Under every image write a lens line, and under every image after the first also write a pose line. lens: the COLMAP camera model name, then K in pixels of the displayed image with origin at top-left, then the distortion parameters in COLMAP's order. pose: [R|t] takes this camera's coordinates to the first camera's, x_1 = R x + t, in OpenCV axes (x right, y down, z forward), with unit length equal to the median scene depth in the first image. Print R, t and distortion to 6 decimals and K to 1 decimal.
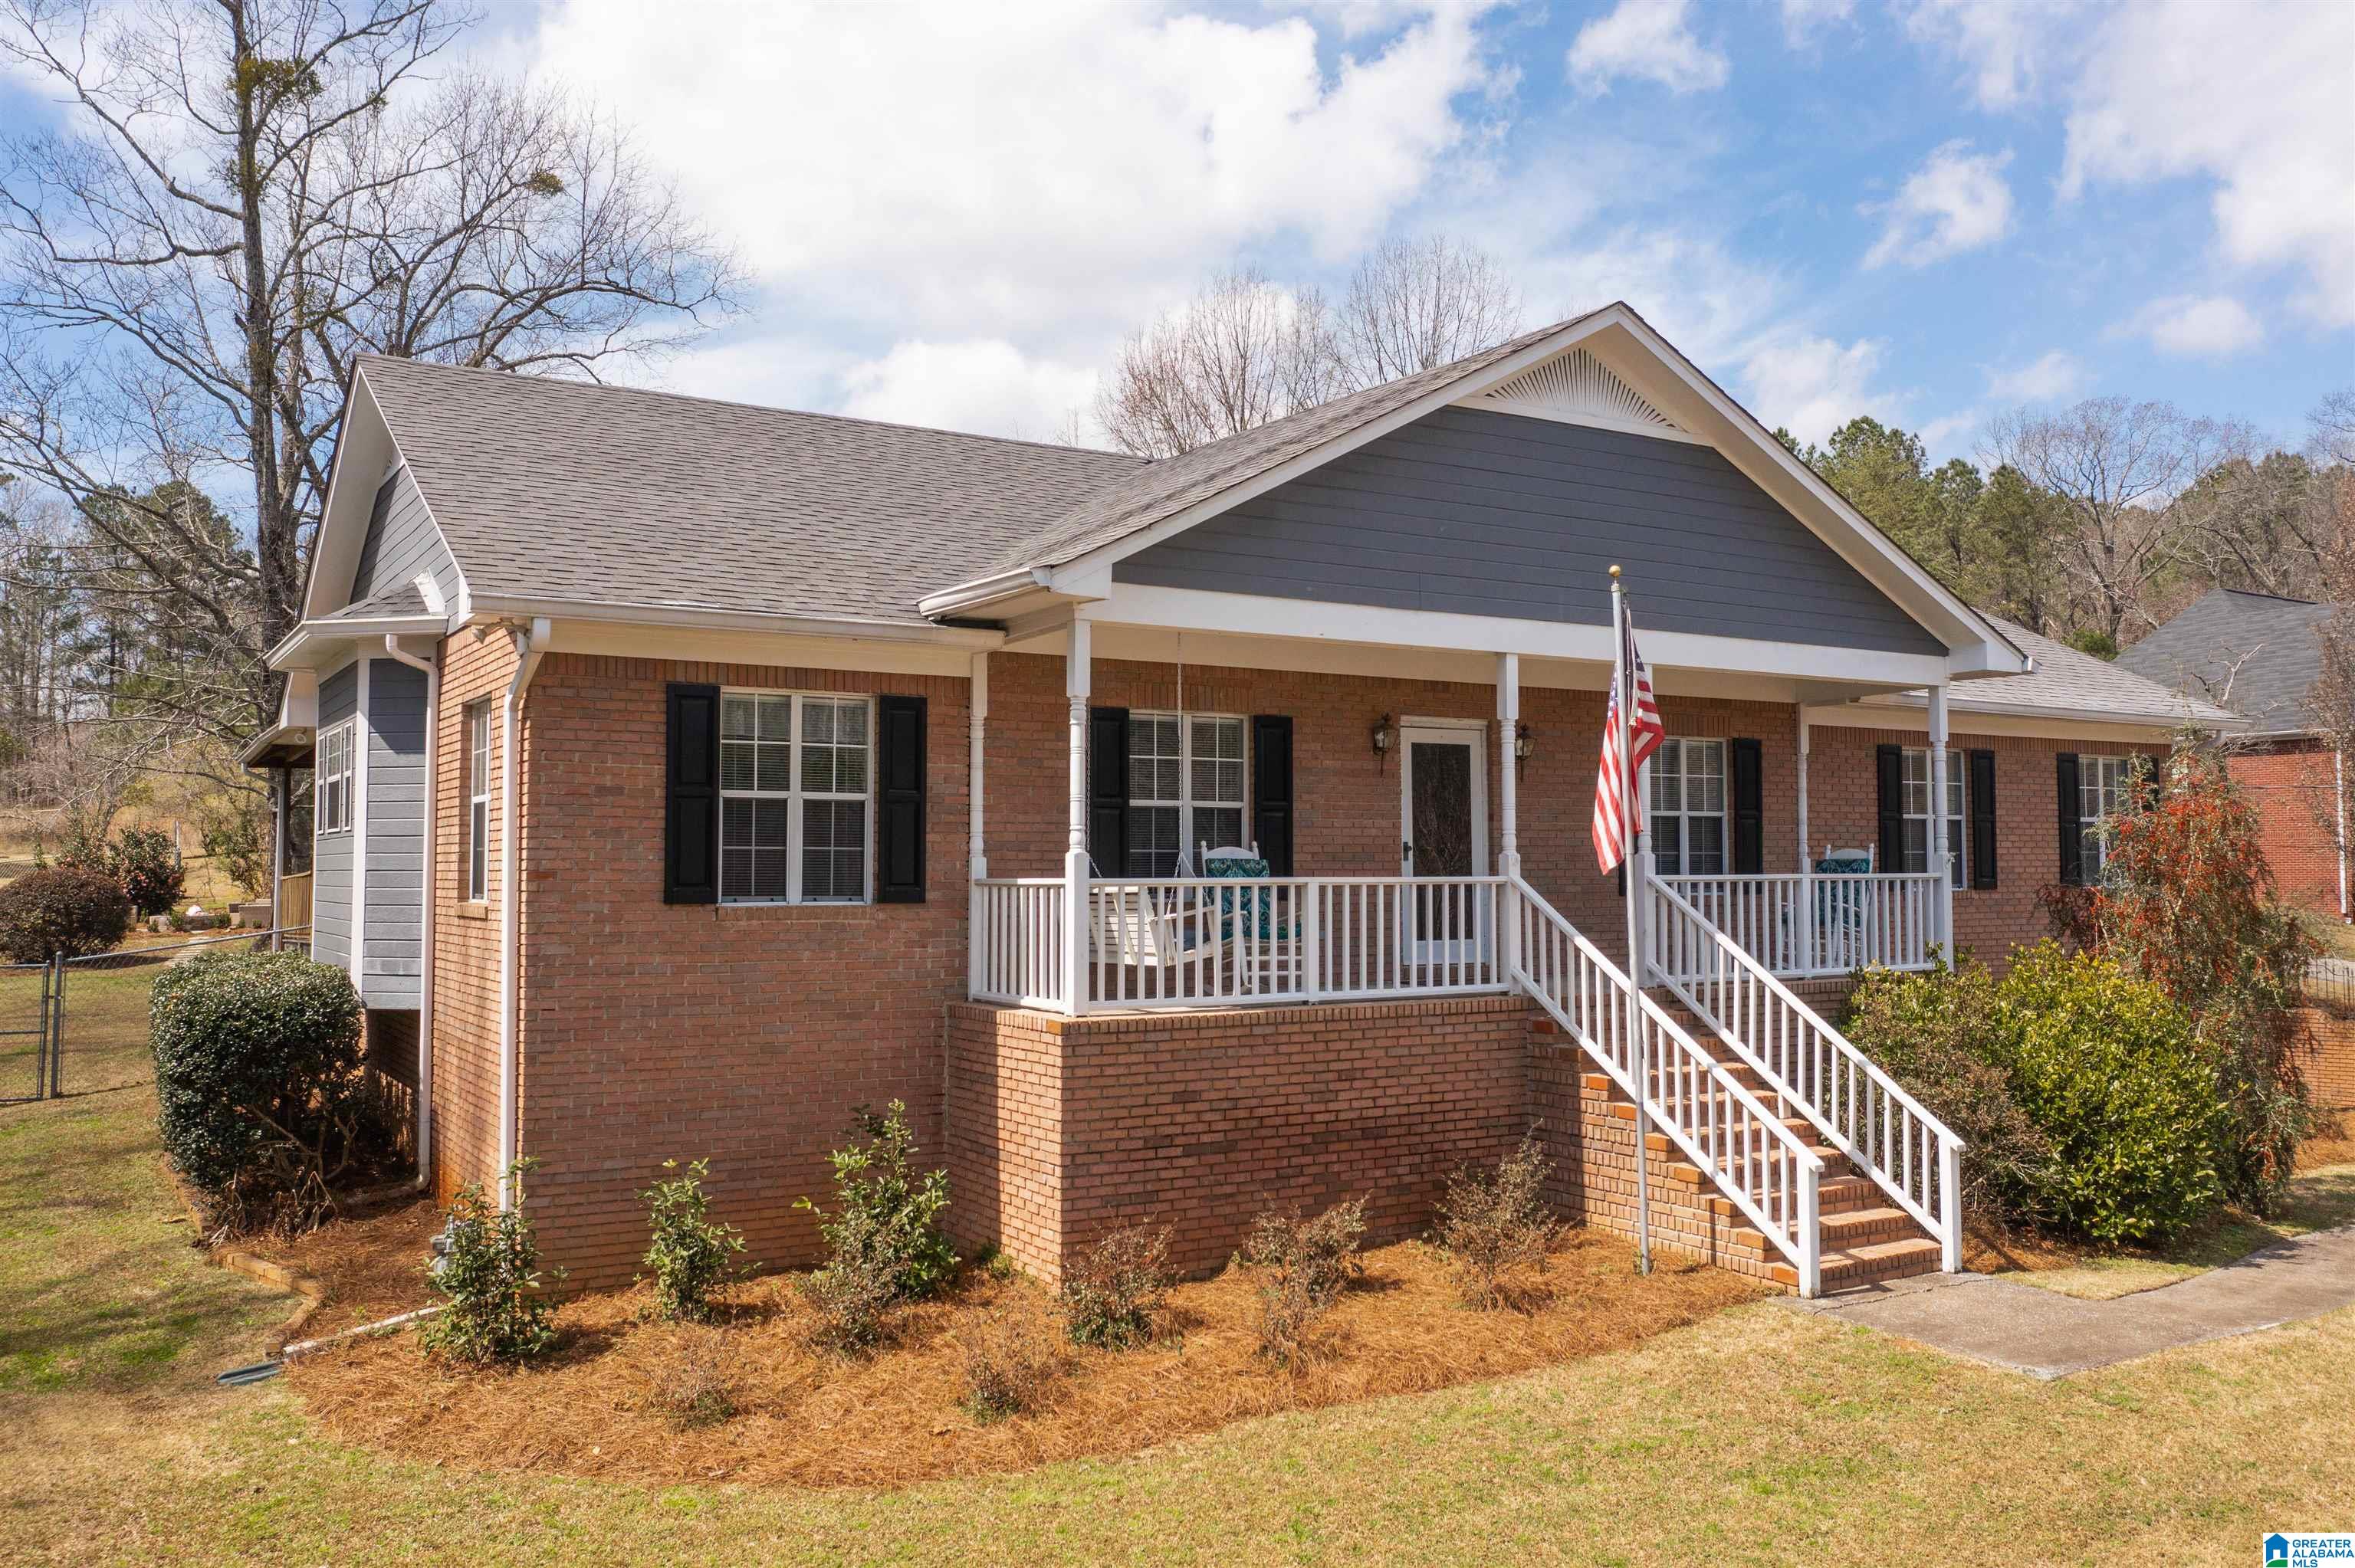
lens RADIAL K [[1824.1, 0, 1187.3], [0, 1824.1, 820.4], [0, 0, 1]] dist [-0.027175, 0.009388]
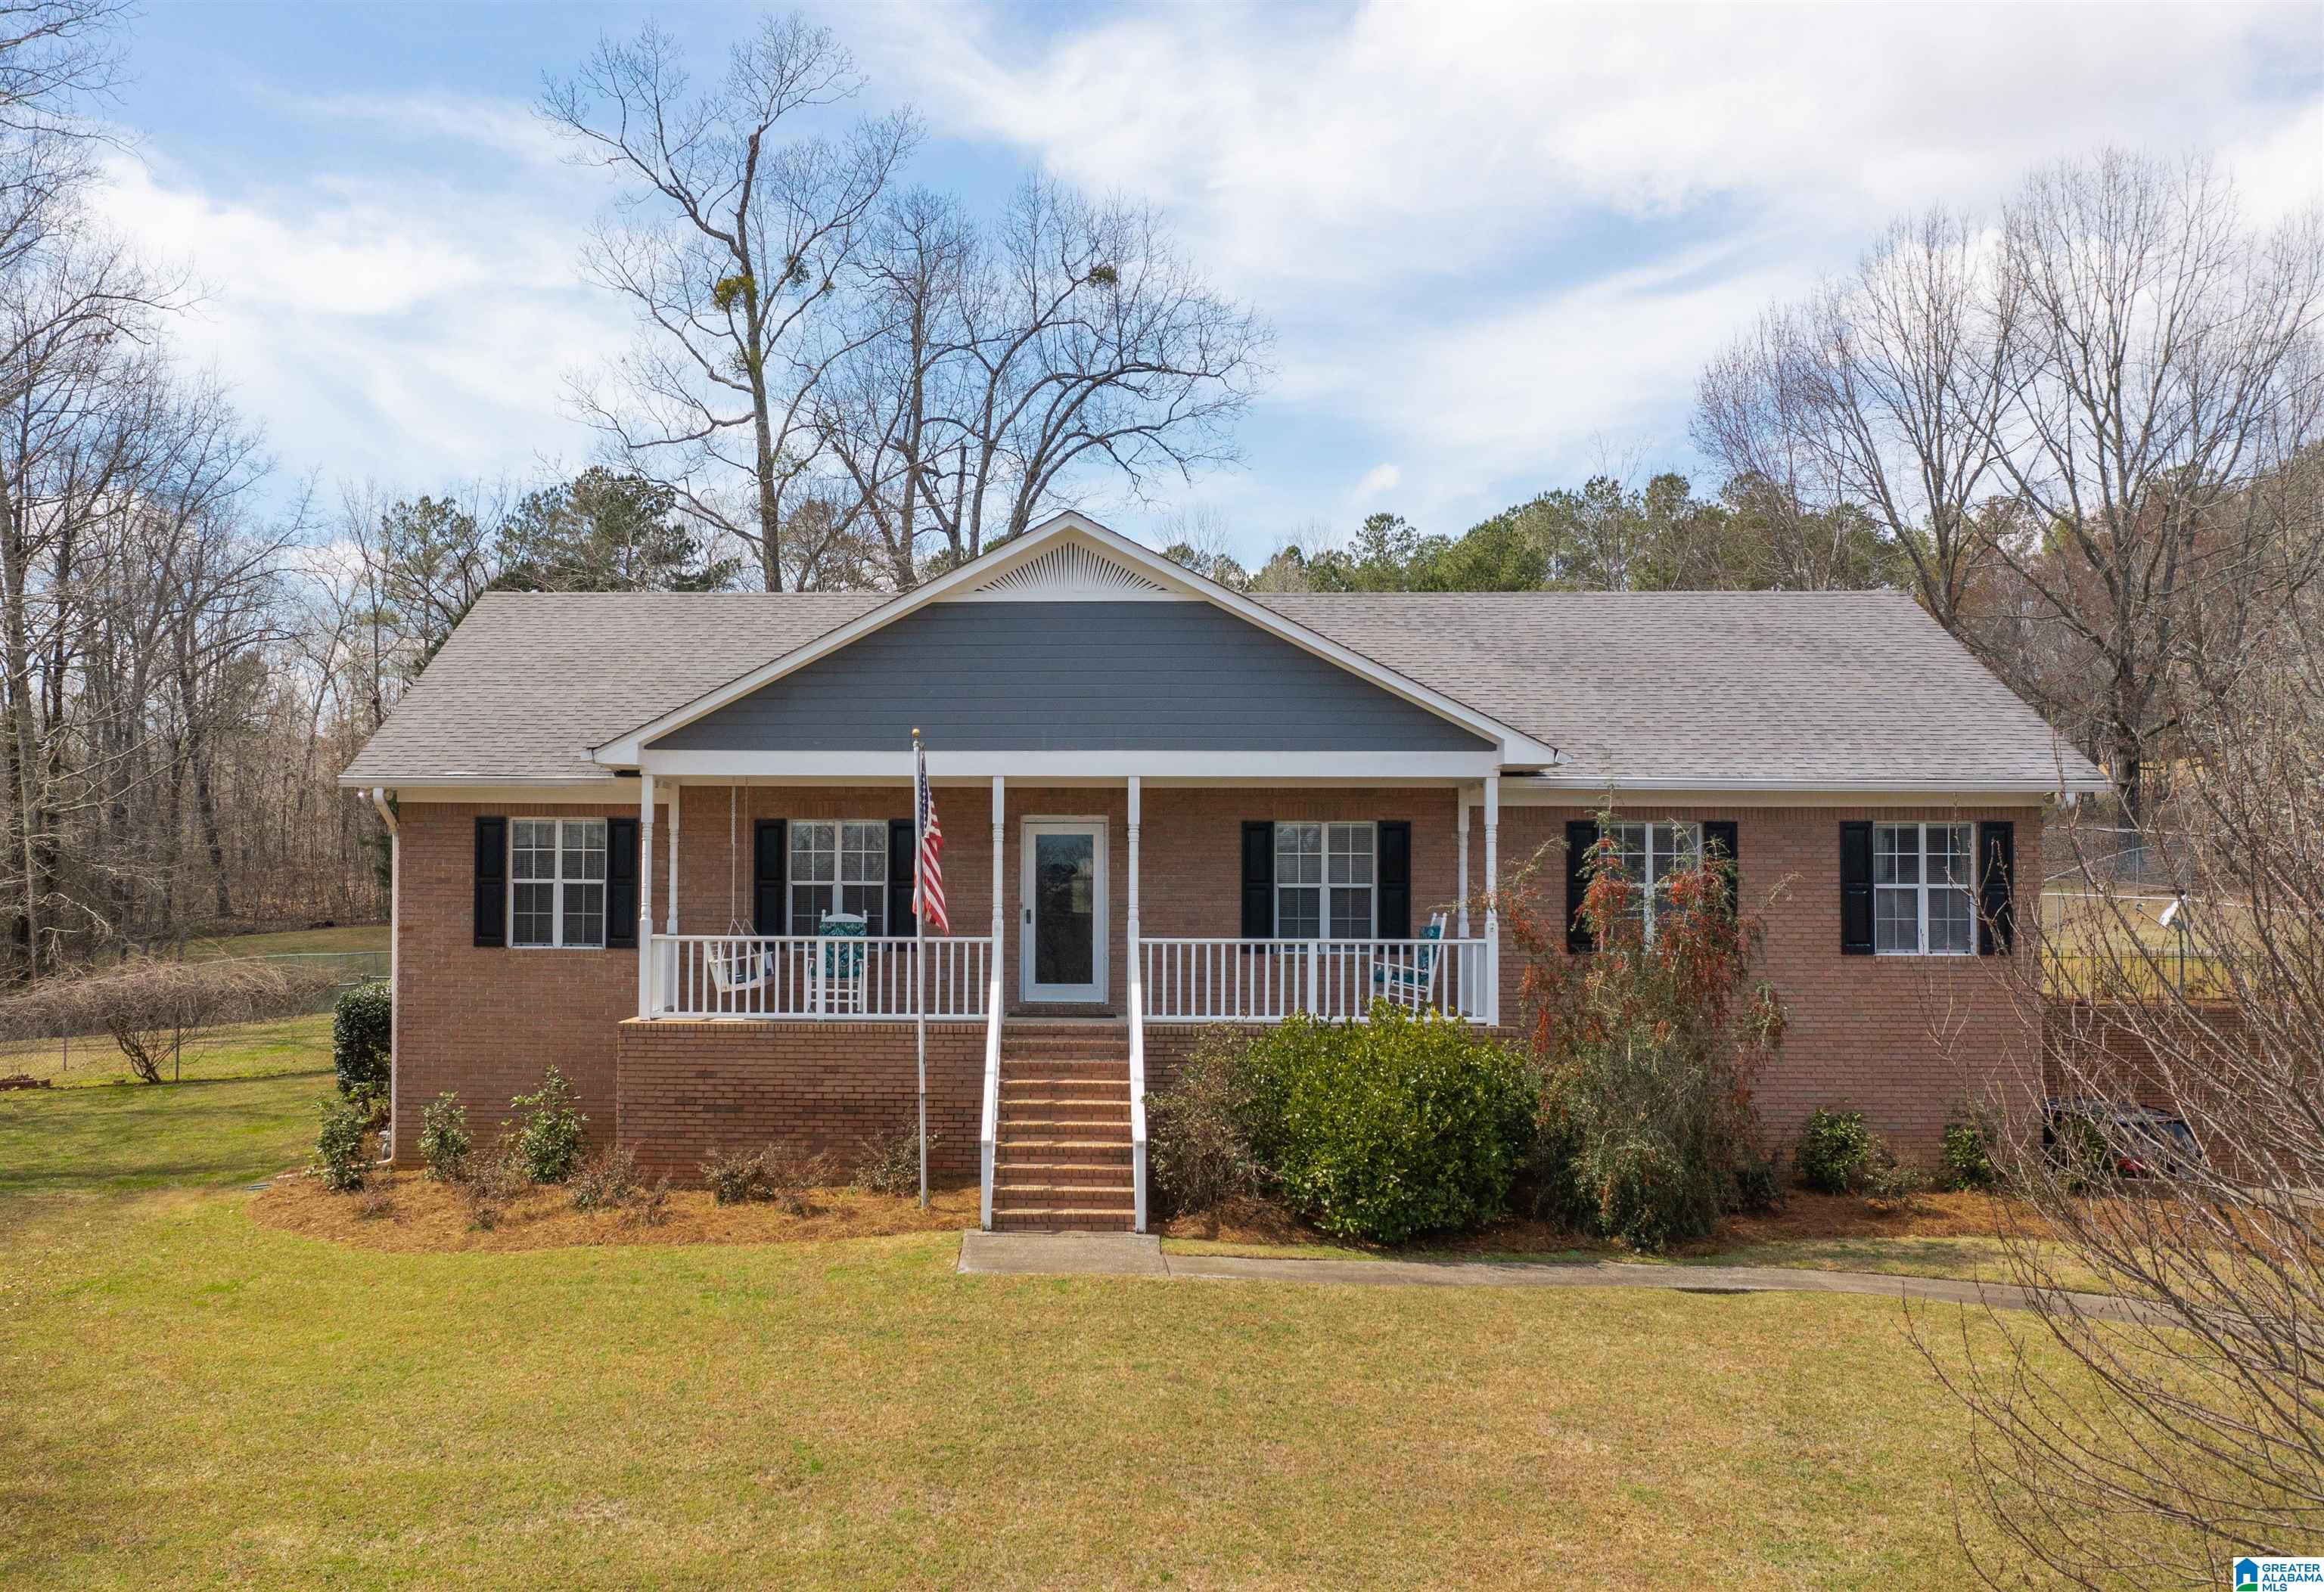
lens RADIAL K [[2443.6, 0, 1162.0], [0, 2443.6, 796.0], [0, 0, 1]] dist [0.011811, 0.009431]
pose [[0.821780, -0.016252, -0.569573, 1.388771], [0.006781, 0.999801, -0.018743, -0.042494], [0.569764, 0.011541, 0.821727, -0.469823]]
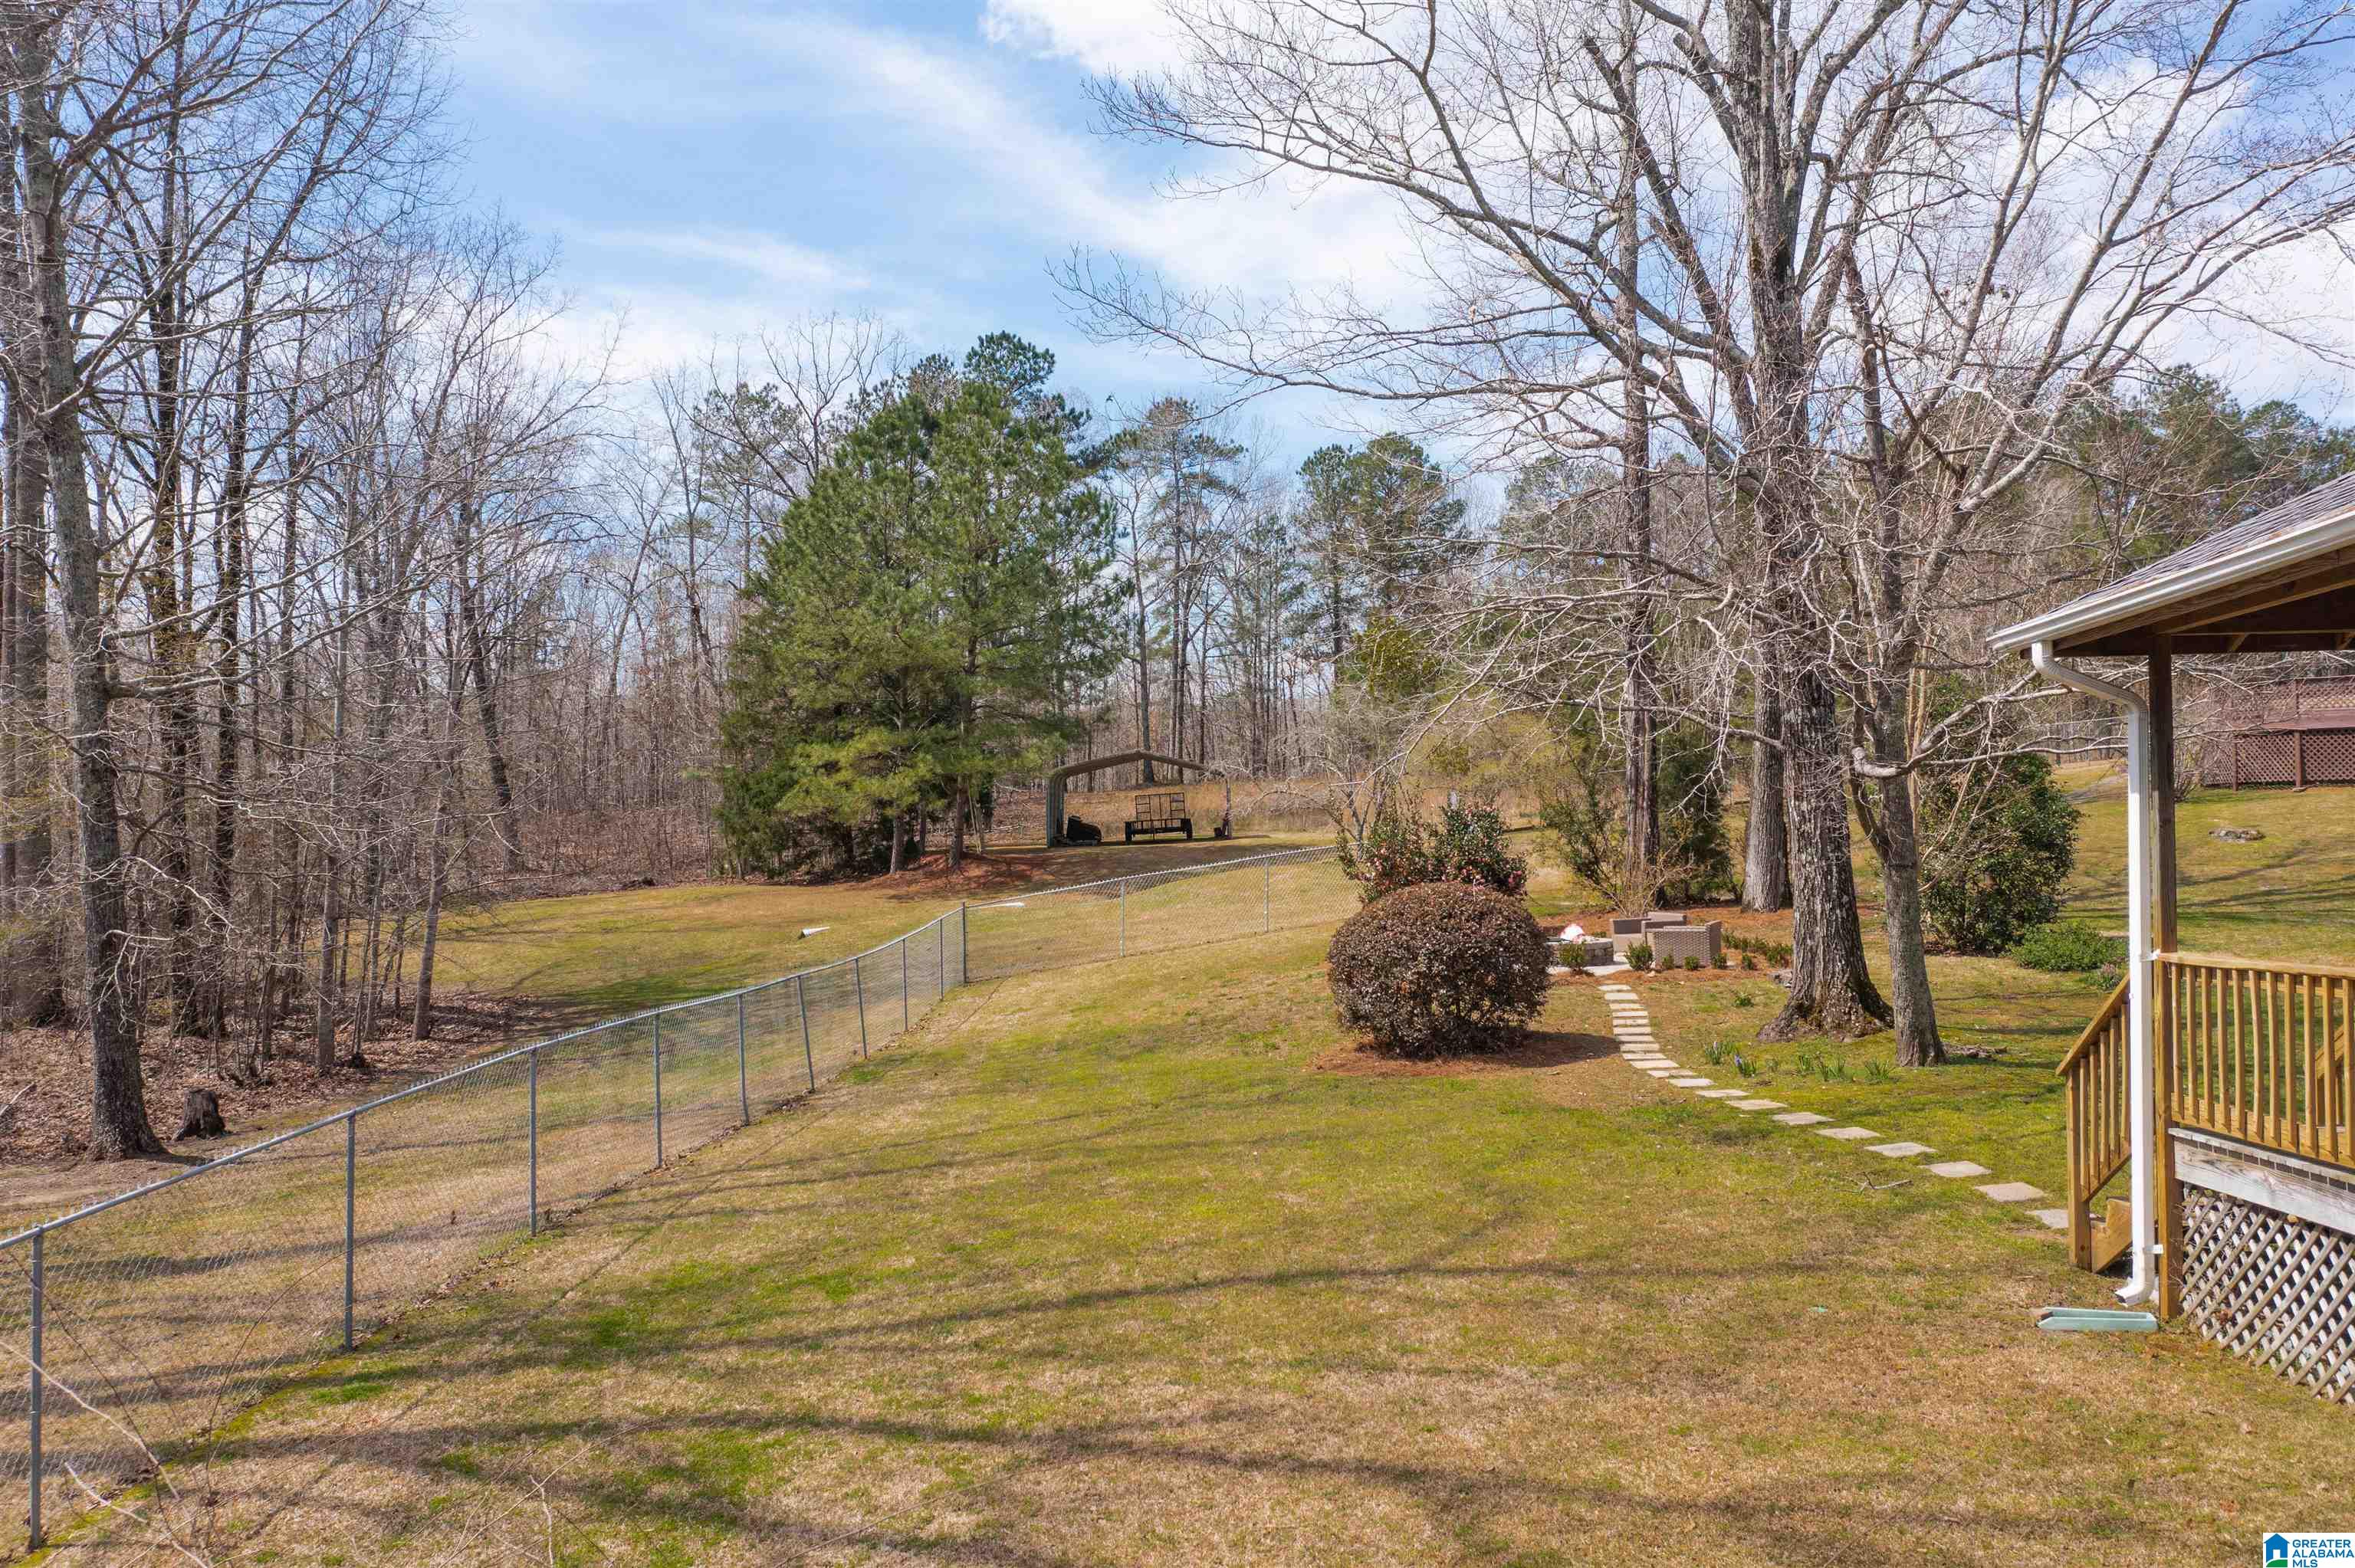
lens RADIAL K [[1824.1, 0, 1187.3], [0, 1824.1, 820.4], [0, 0, 1]] dist [-0.027175, 0.009388]
pose [[0.824611, -0.018147, -0.565409, -0.581898], [0.032469, 0.999356, 0.015279, -0.009276], [0.564768, -0.030958, 0.824669, 0.766658]]
